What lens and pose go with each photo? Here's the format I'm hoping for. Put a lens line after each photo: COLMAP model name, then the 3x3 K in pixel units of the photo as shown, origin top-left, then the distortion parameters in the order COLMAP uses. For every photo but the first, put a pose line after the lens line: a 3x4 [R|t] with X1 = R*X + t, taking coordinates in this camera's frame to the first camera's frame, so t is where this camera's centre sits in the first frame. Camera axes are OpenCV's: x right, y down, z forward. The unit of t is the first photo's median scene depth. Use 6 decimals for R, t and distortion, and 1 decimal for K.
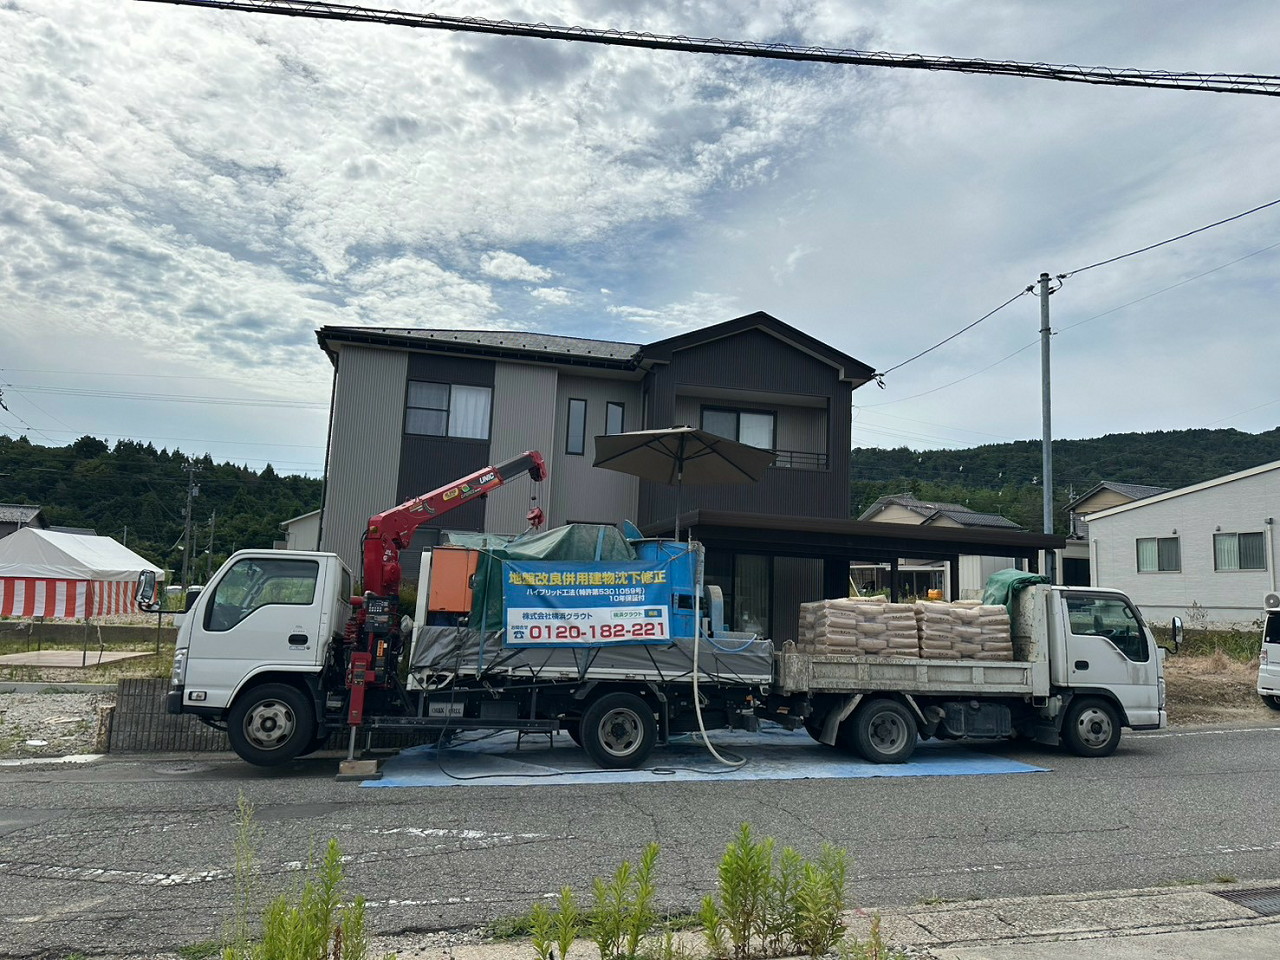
lens RADIAL K [[880.5, 0, 640.0], [0, 880.5, 480.0], [0, 0, 1]] dist [0.103306, -0.086672]
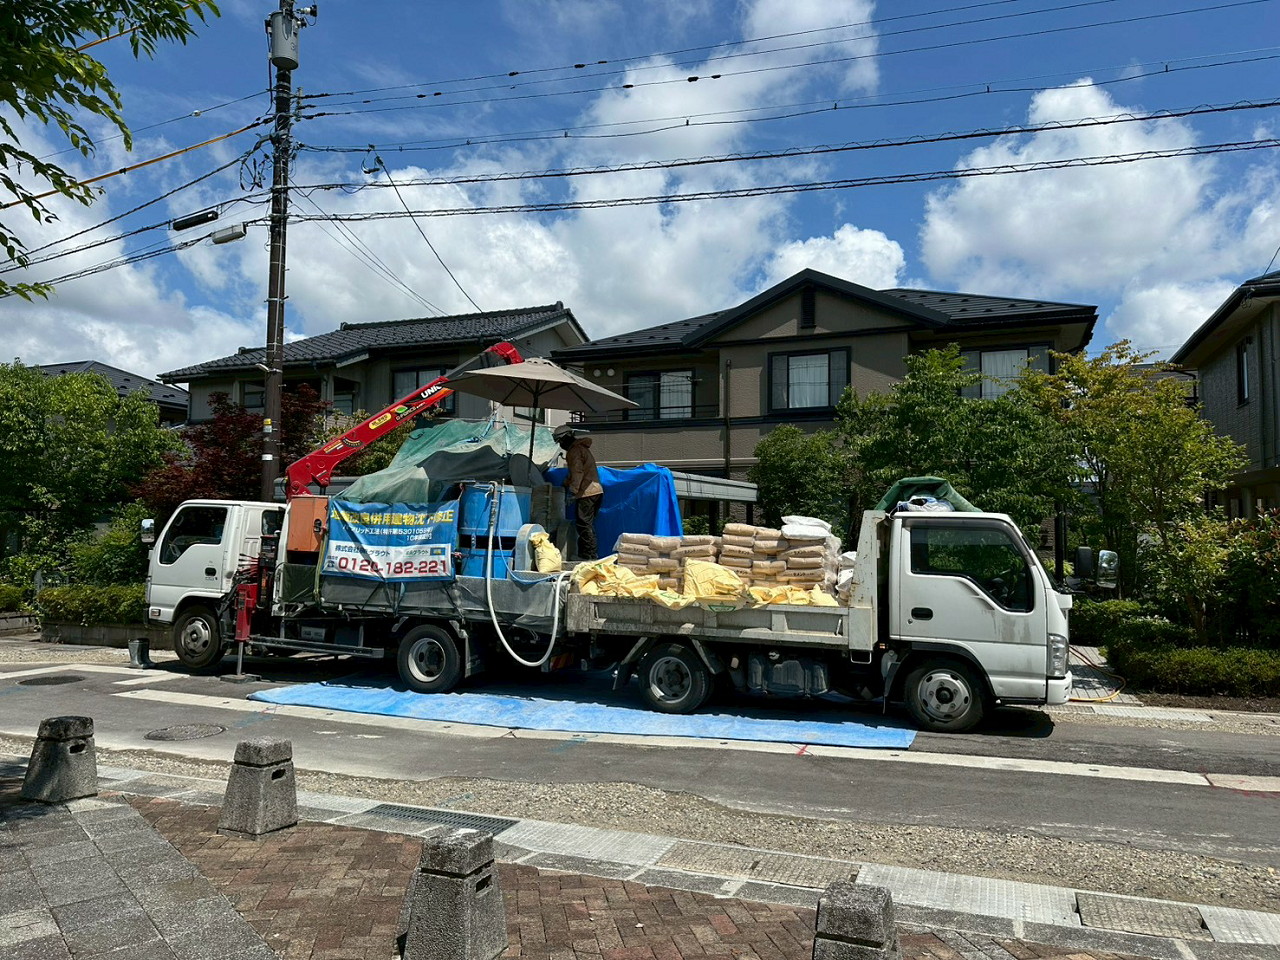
lens RADIAL K [[880.5, 0, 640.0], [0, 880.5, 480.0], [0, 0, 1]] dist [0.103306, -0.086672]
pose [[0.834318, -0.044519, -0.549482, 0.787558], [0.087336, 0.994820, 0.052009, 0.034027], [0.544321, -0.091382, 0.833885, 0.268407]]
